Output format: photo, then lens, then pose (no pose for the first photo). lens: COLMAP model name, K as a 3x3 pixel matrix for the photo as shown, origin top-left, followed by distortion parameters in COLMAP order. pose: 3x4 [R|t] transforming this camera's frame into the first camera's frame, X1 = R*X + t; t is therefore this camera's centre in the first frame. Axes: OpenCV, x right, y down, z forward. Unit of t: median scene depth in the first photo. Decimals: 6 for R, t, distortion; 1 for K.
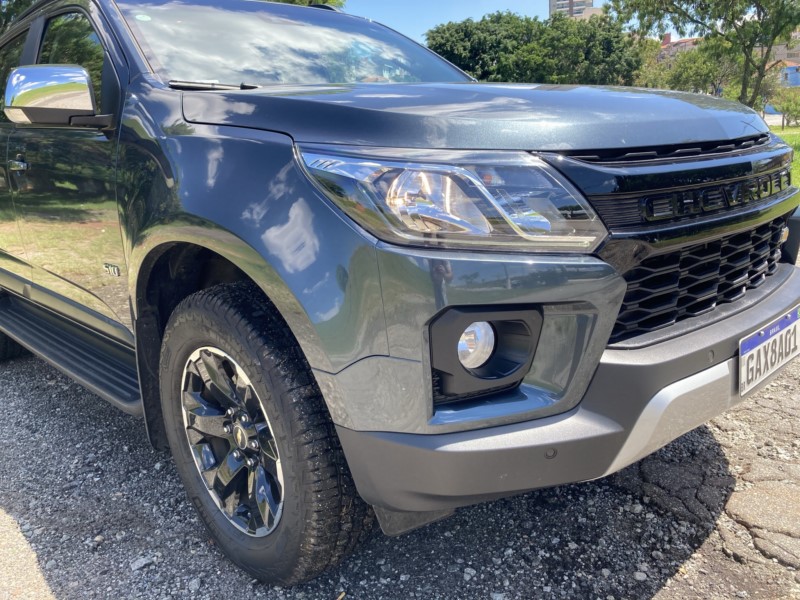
lens RADIAL K [[651.9, 0, 400.3], [0, 651.9, 293.4], [0, 0, 1]] dist [0.021194, -0.011206]
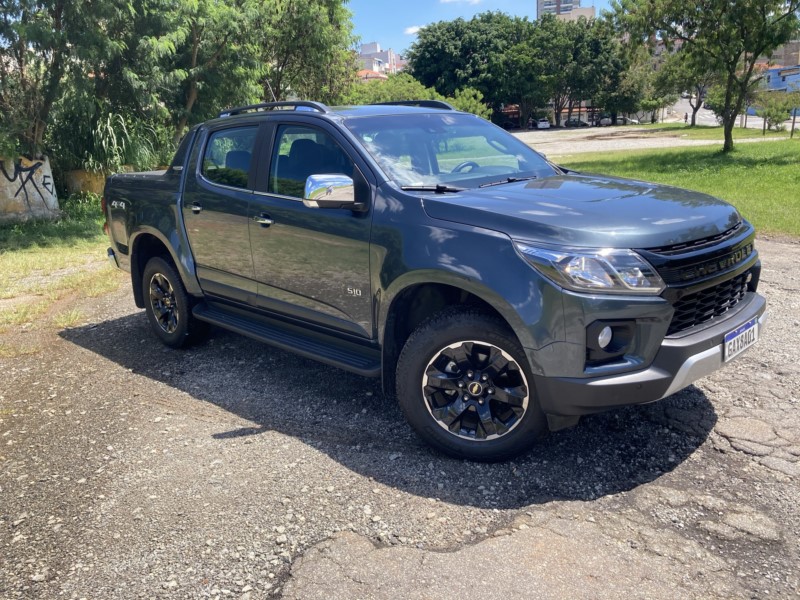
lens RADIAL K [[664.5, 0, 404.1], [0, 664.5, 296.7], [0, 0, 1]] dist [-0.014687, 0.060557]
pose [[0.999403, 0.006139, 0.033995, -0.335734], [-0.006532, 0.999913, 0.011455, -0.039935], [-0.033922, -0.011670, 0.999356, -0.628880]]
